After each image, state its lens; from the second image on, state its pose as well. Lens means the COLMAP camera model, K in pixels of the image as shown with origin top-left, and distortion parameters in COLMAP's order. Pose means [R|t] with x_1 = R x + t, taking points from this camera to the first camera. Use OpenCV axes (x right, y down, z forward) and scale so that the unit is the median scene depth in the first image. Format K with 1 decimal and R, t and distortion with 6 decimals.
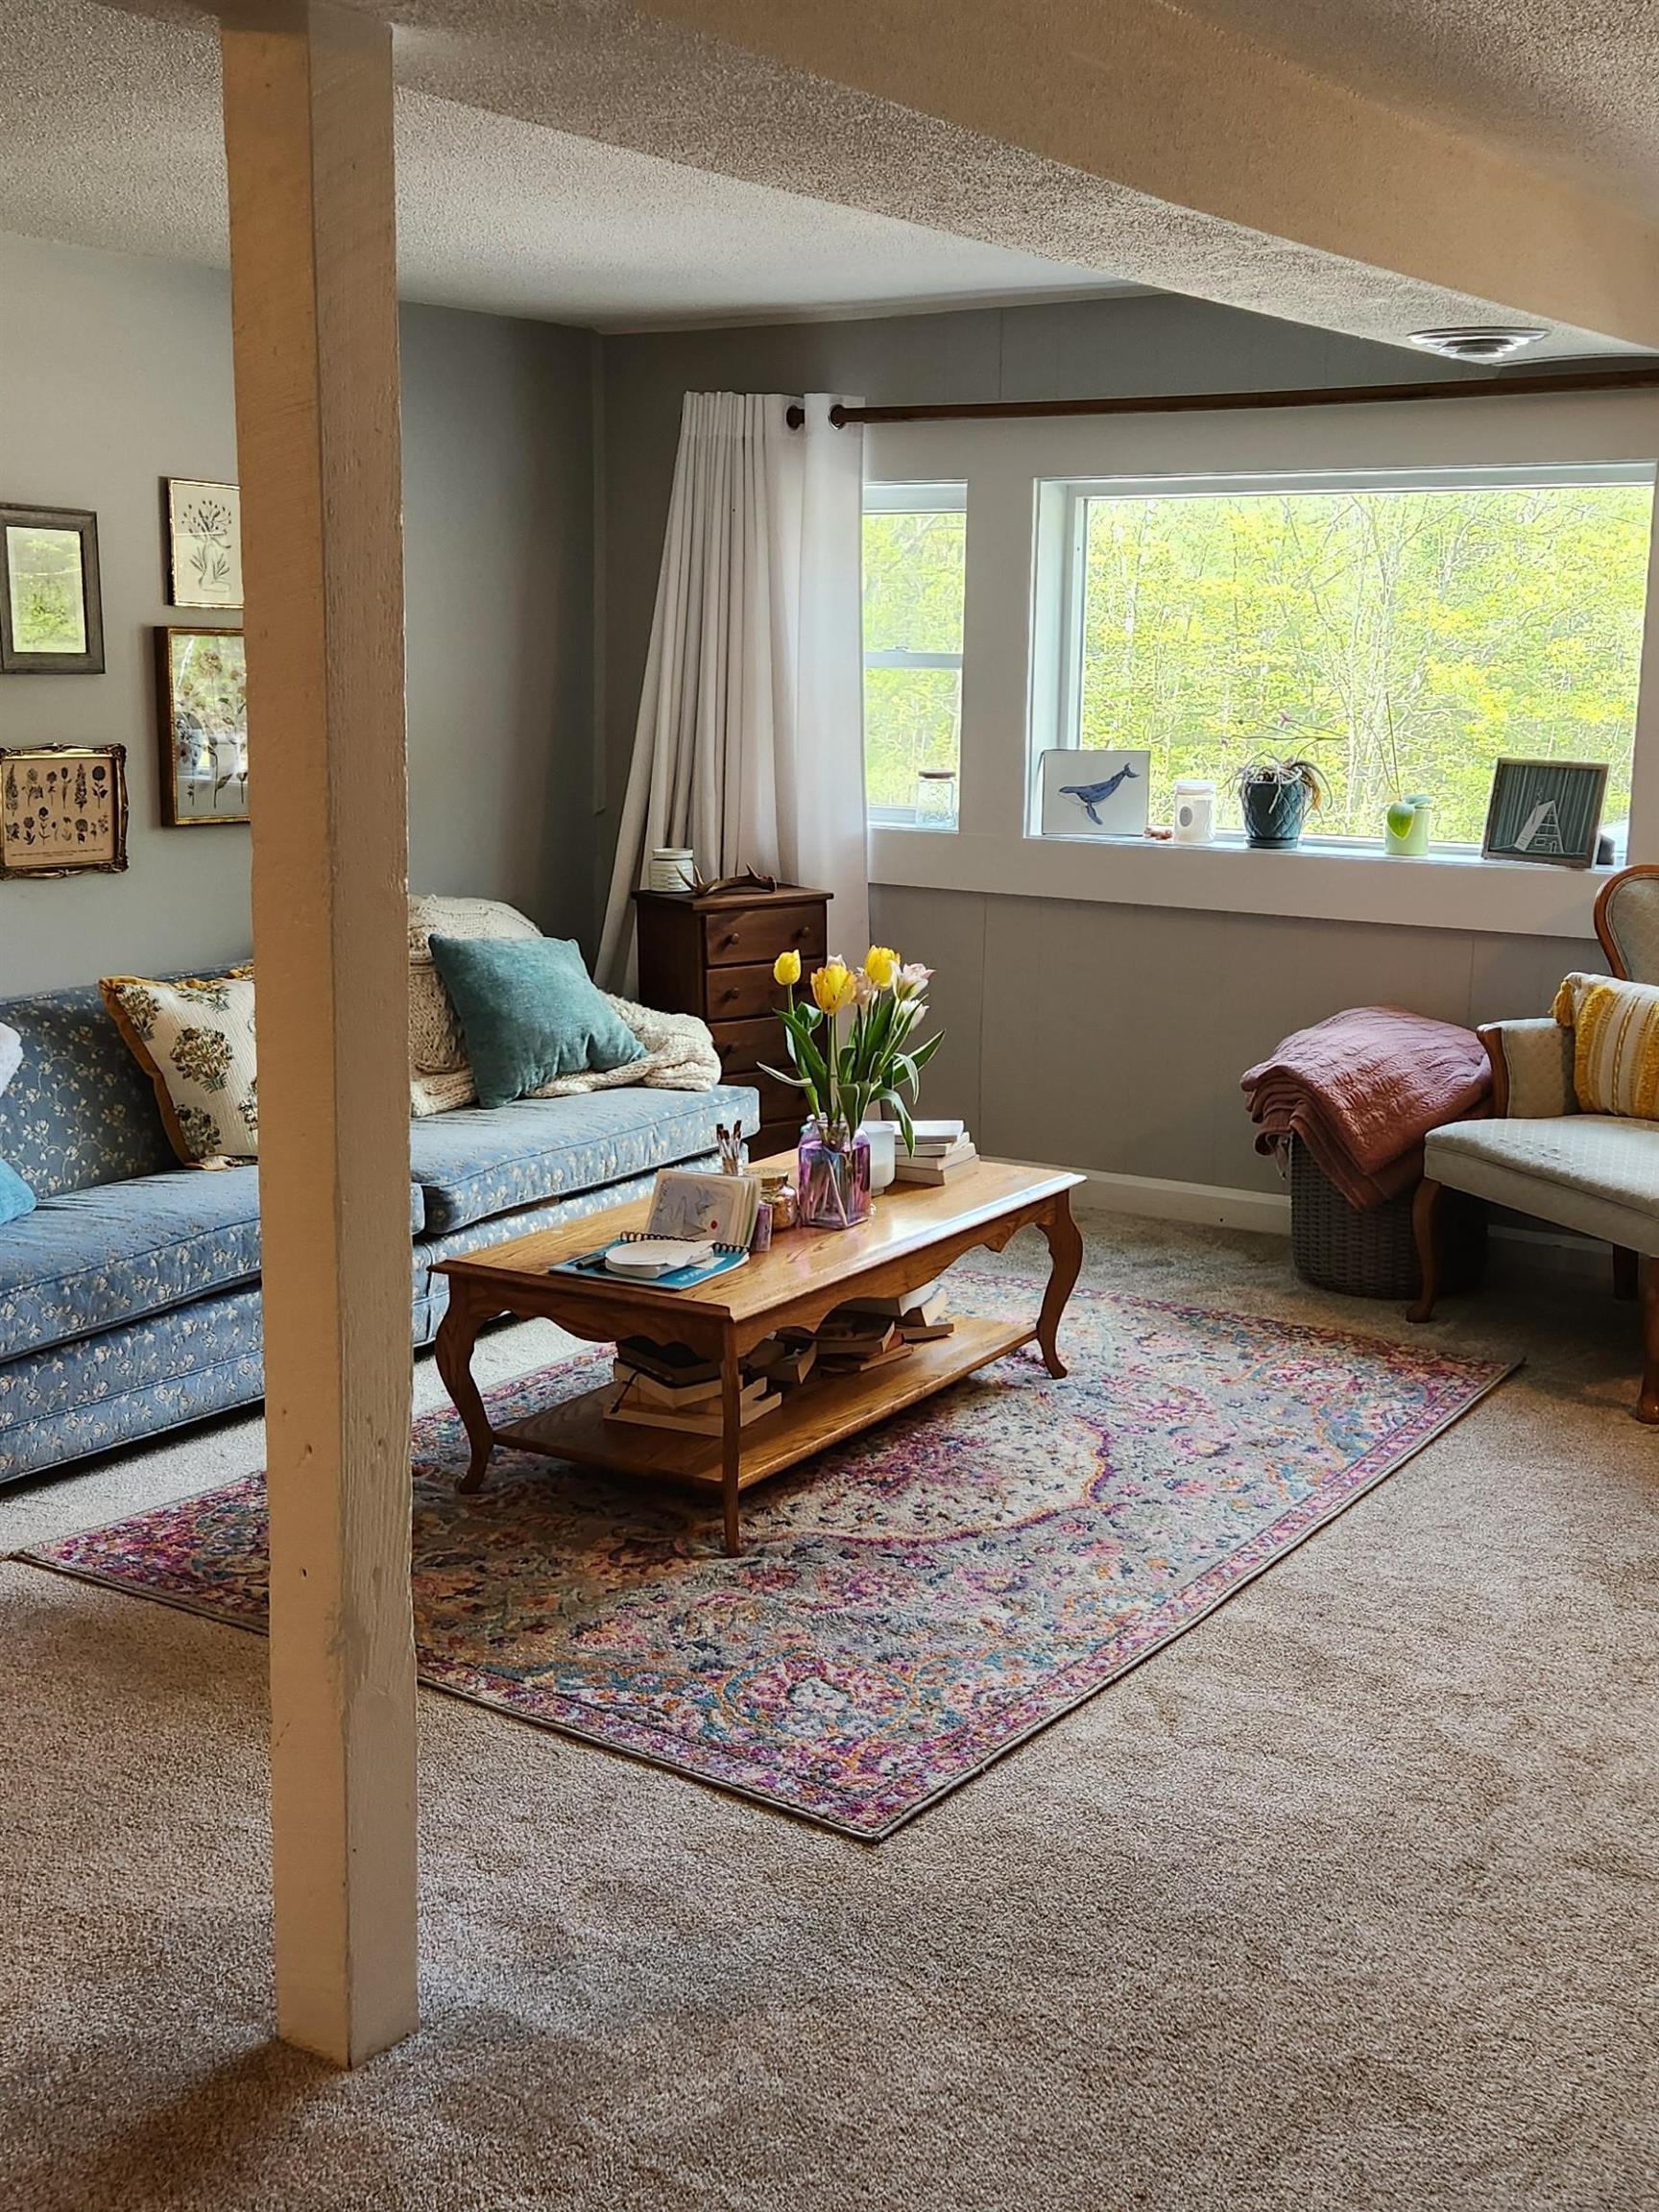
lens RADIAL K [[2398.3, 0, 830.5], [0, 2398.3, 1104.3], [0, 0, 1]] dist [0.065375, 0.000000]
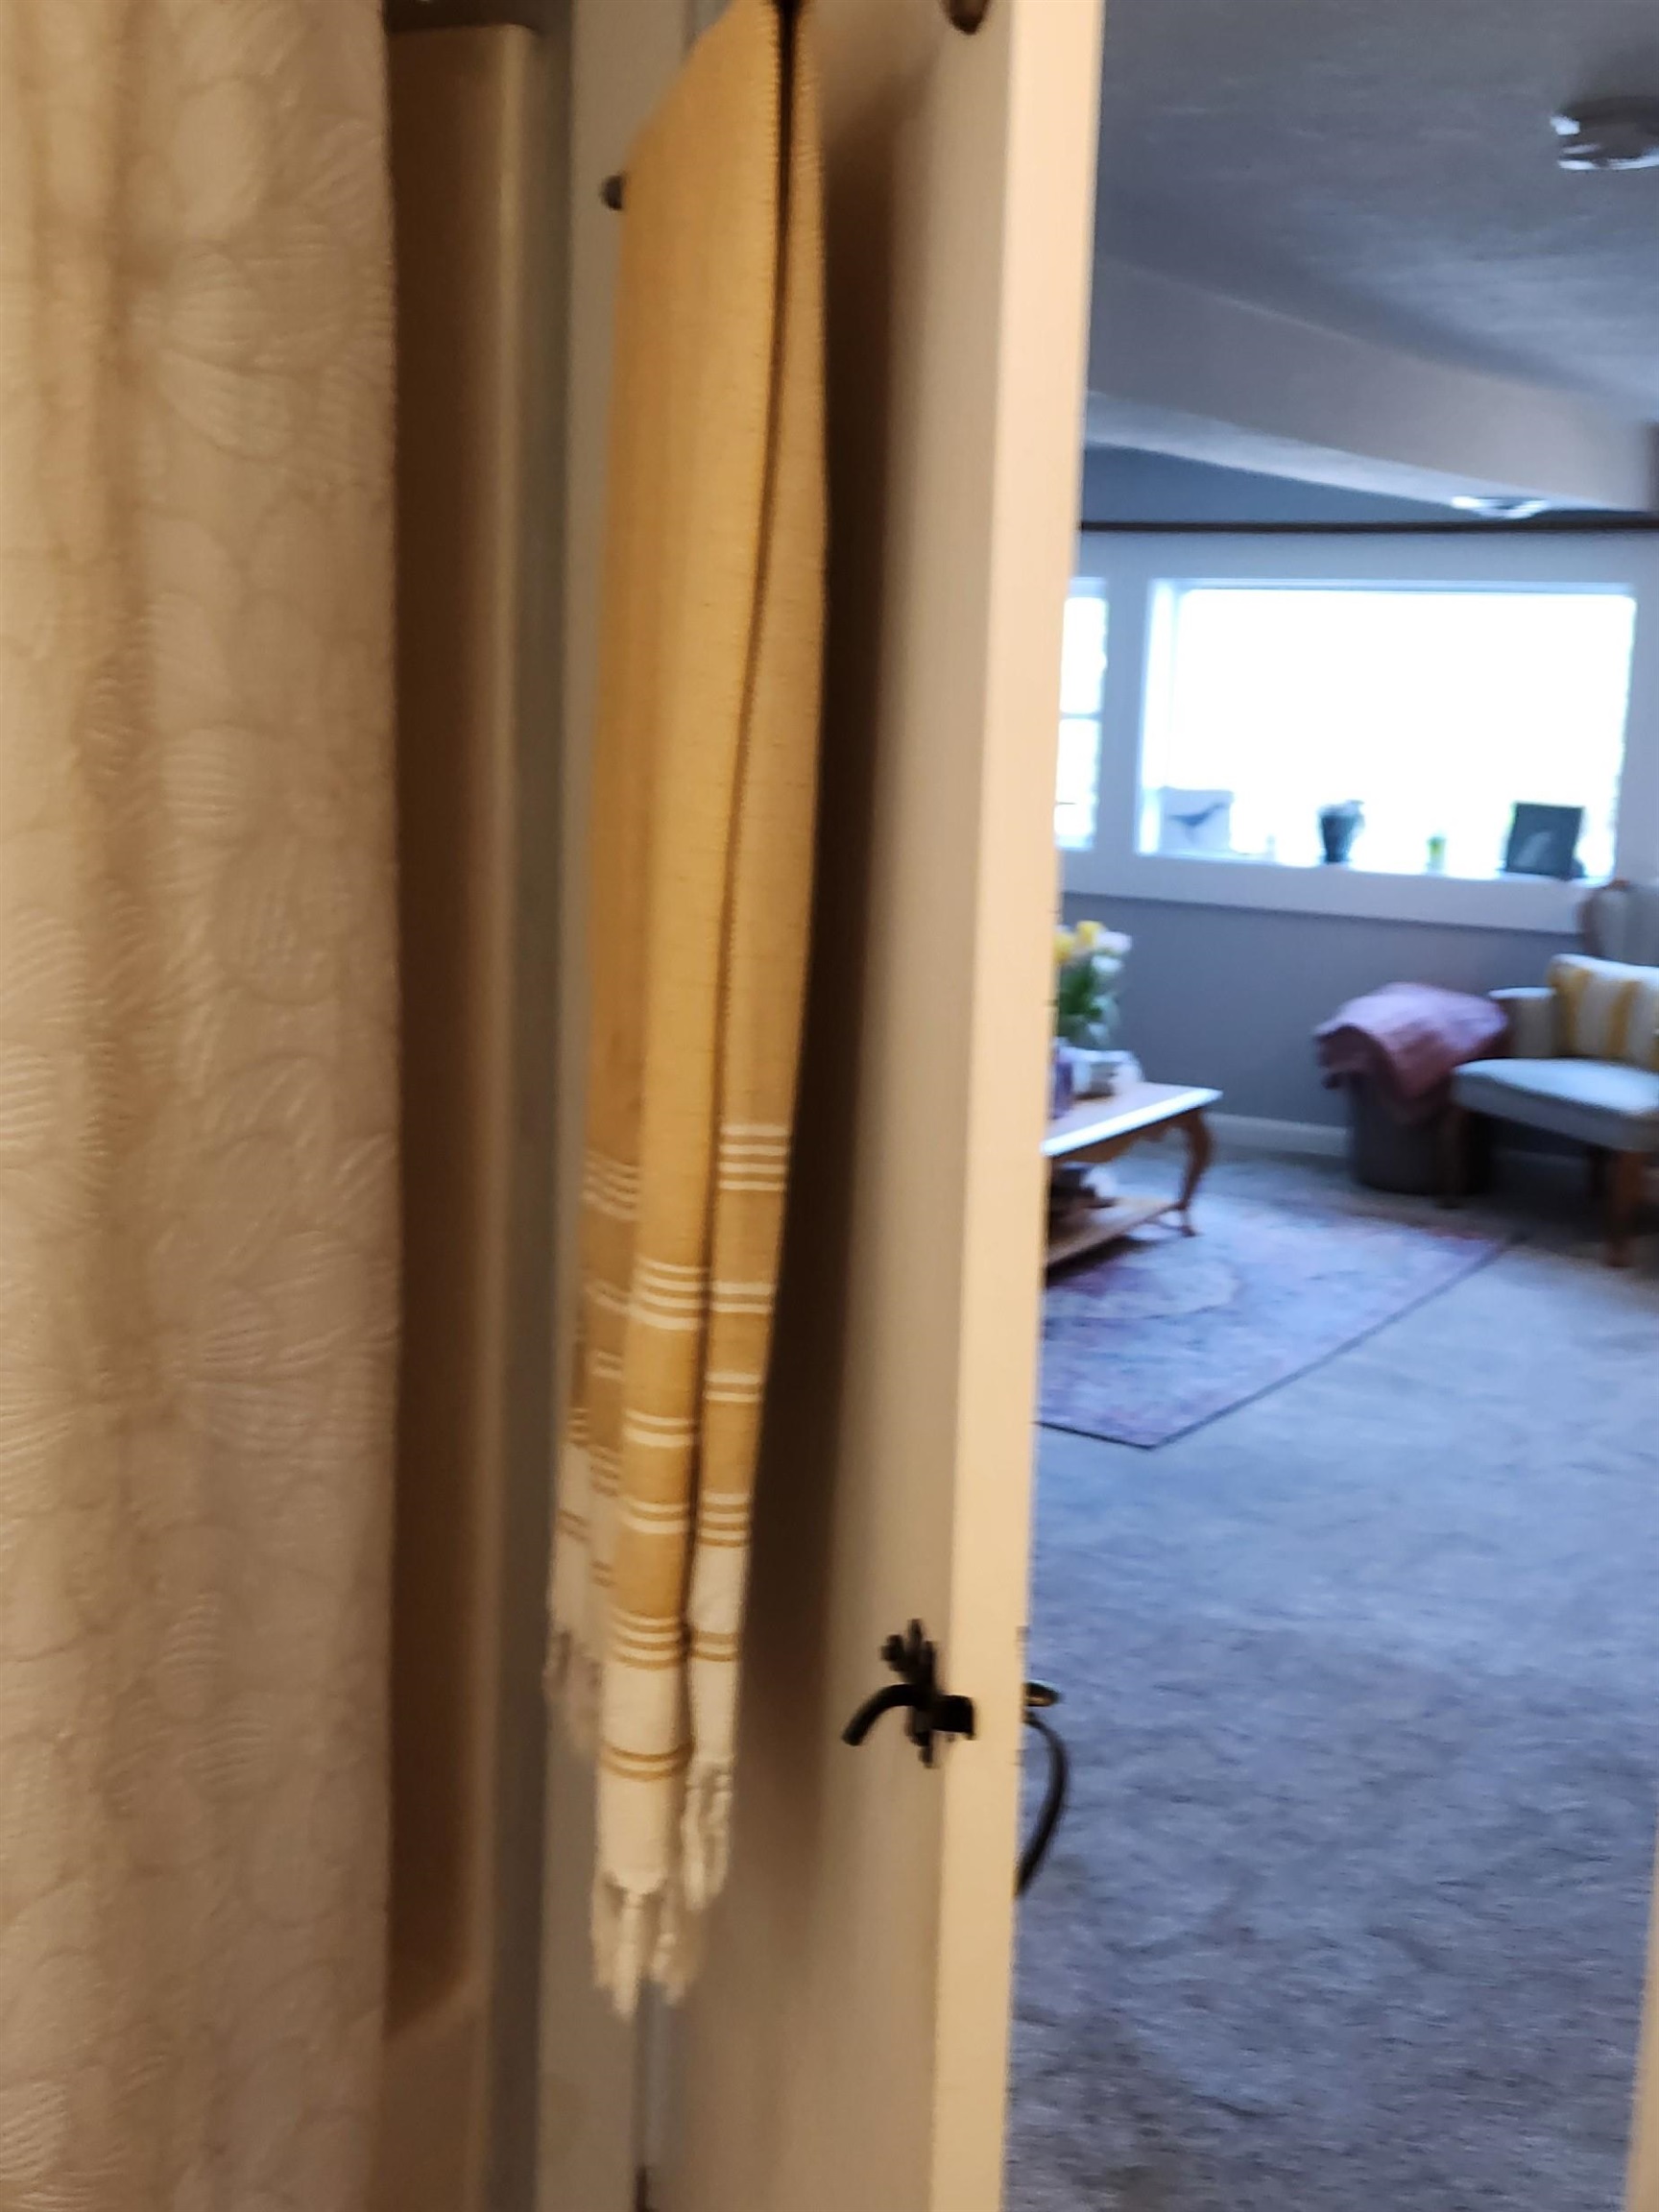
lens RADIAL K [[2398.3, 0, 832.2], [0, 2398.3, 1103.1], [0, 0, 1]] dist [0.065375, 0.000000]
pose [[0.999548, 0.020606, 0.021905, -0.146655], [-0.020369, 0.999732, -0.010990, 0.055515], [-0.022125, 0.010539, 0.999700, -0.392371]]
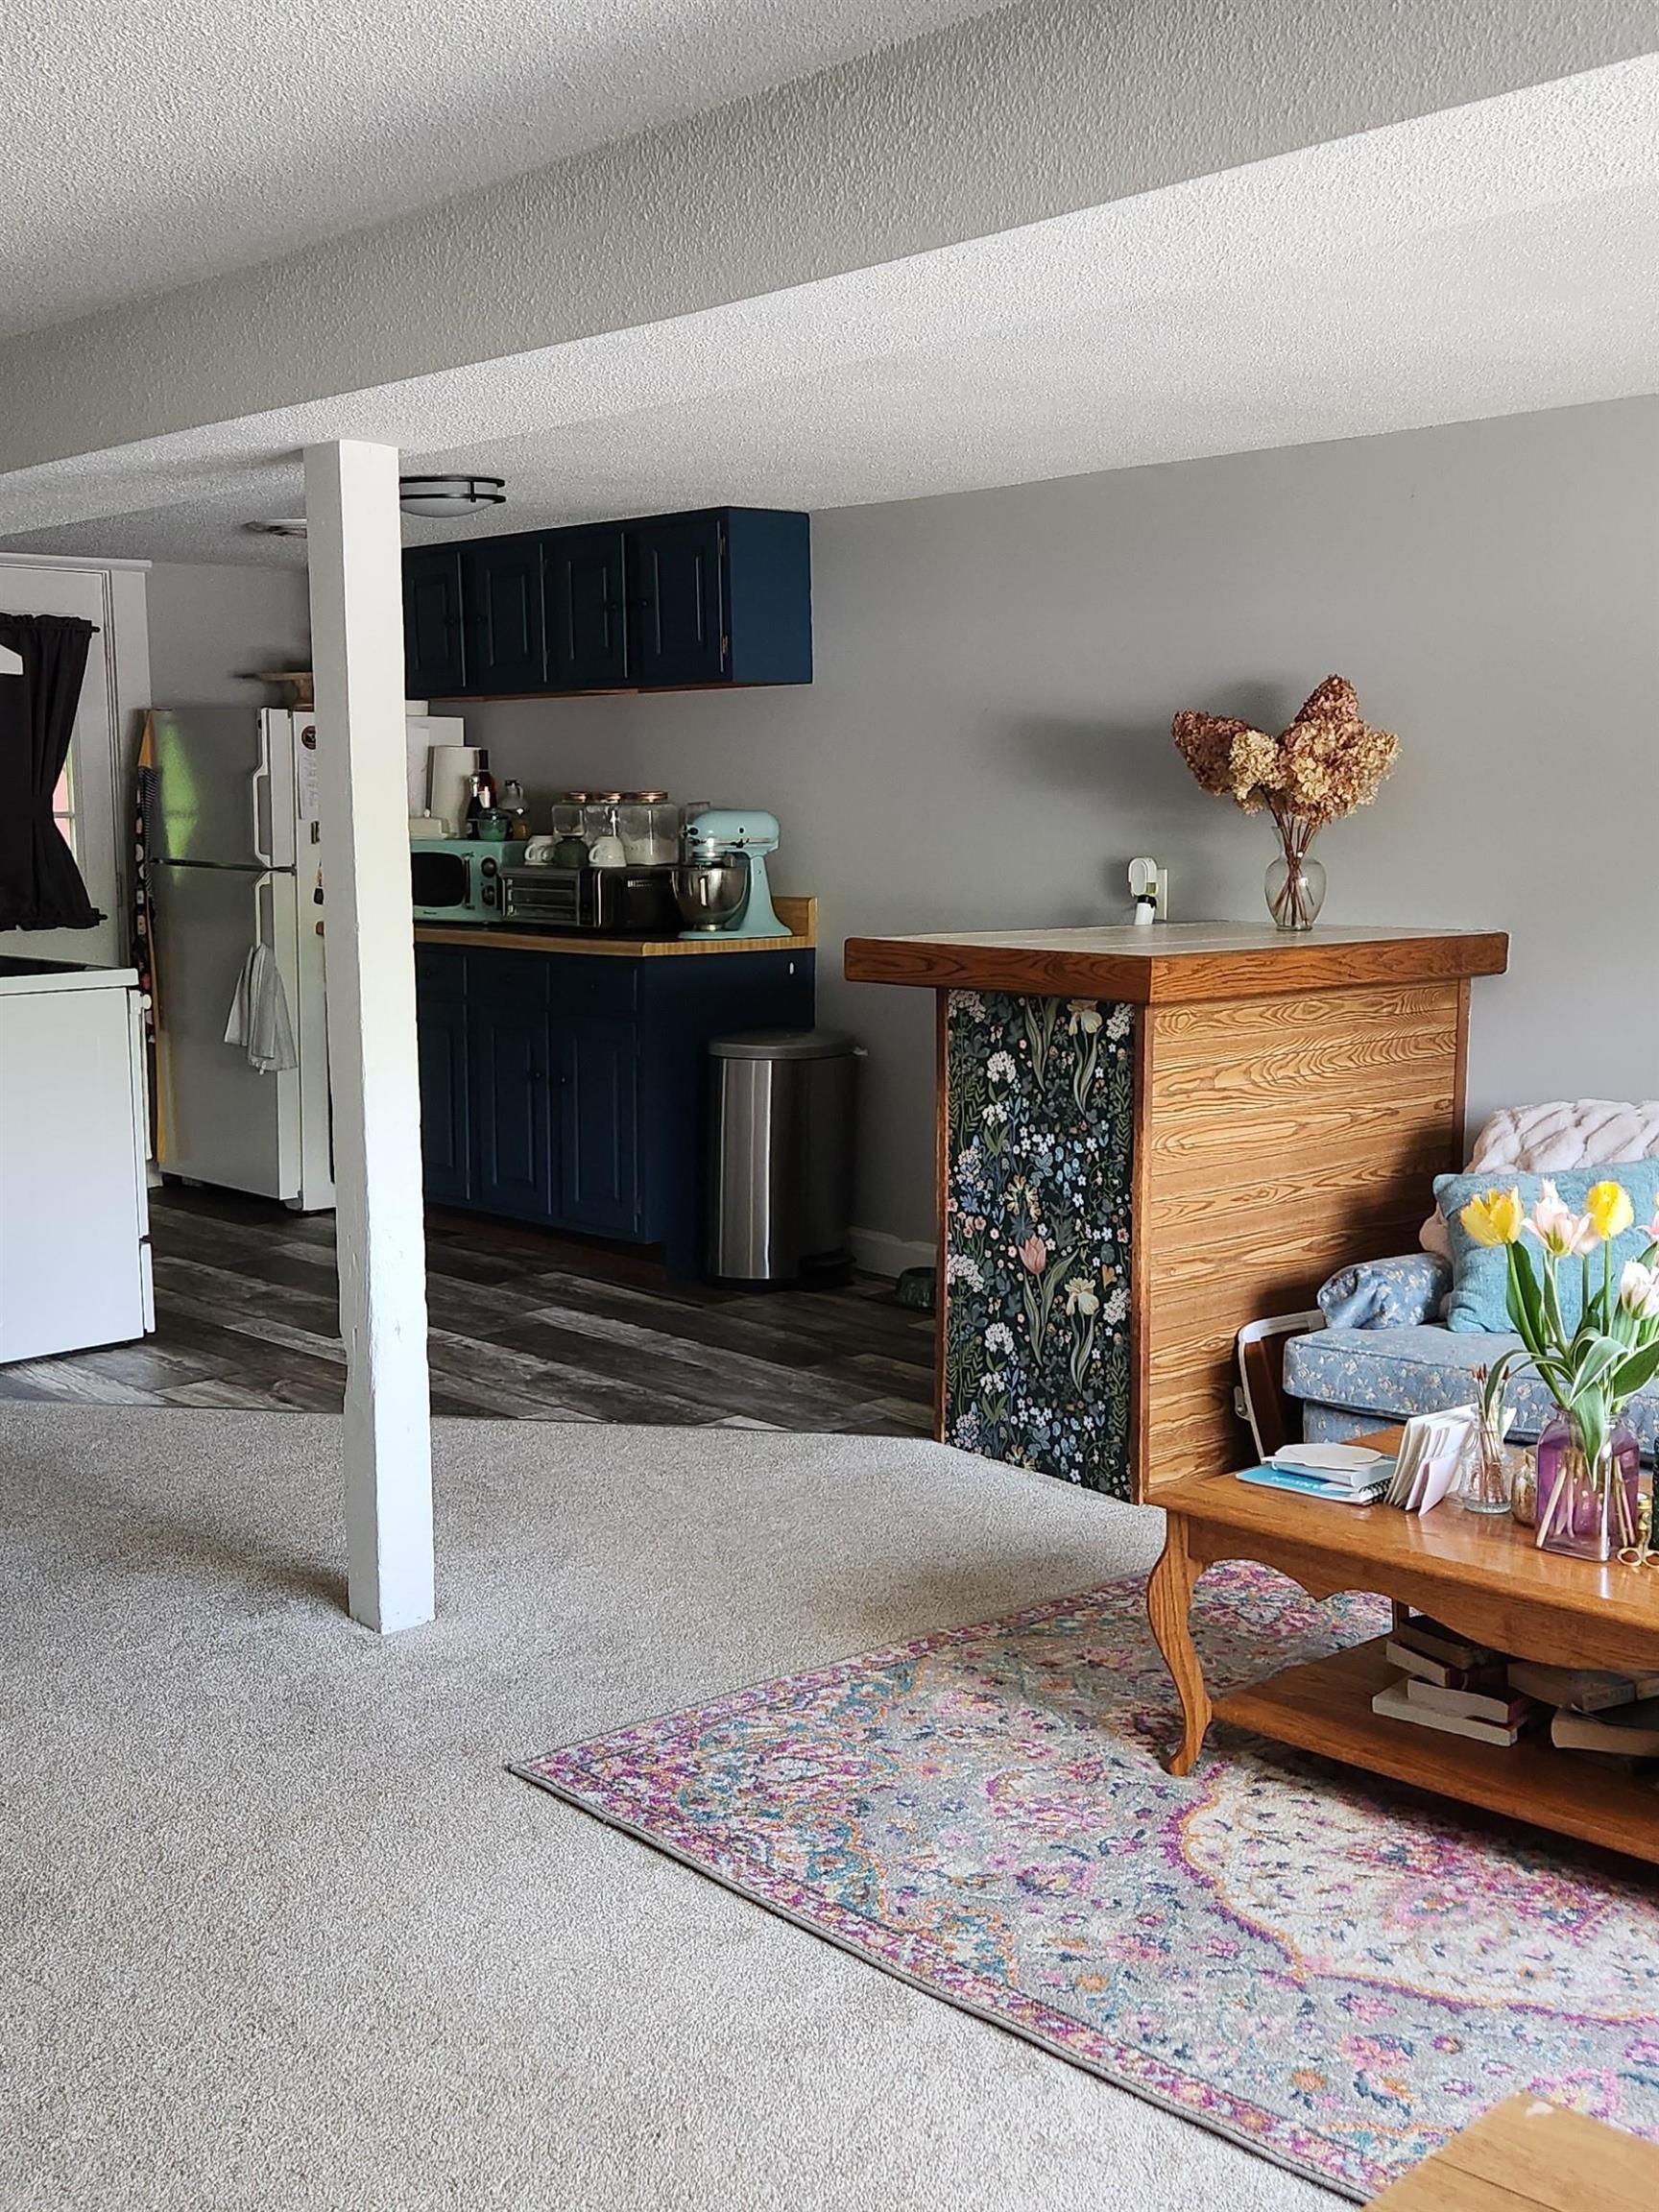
lens RADIAL K [[2398.3, 0, 825.4], [0, 2398.3, 1118.6], [0, 0, 1]] dist [0.065375, 0.000000]
pose [[-0.218109, 0.118955, -0.968648, 0.669014], [-0.182737, 0.970011, 0.160269, -0.137278], [0.958664, 0.211963, -0.189831, 0.793689]]
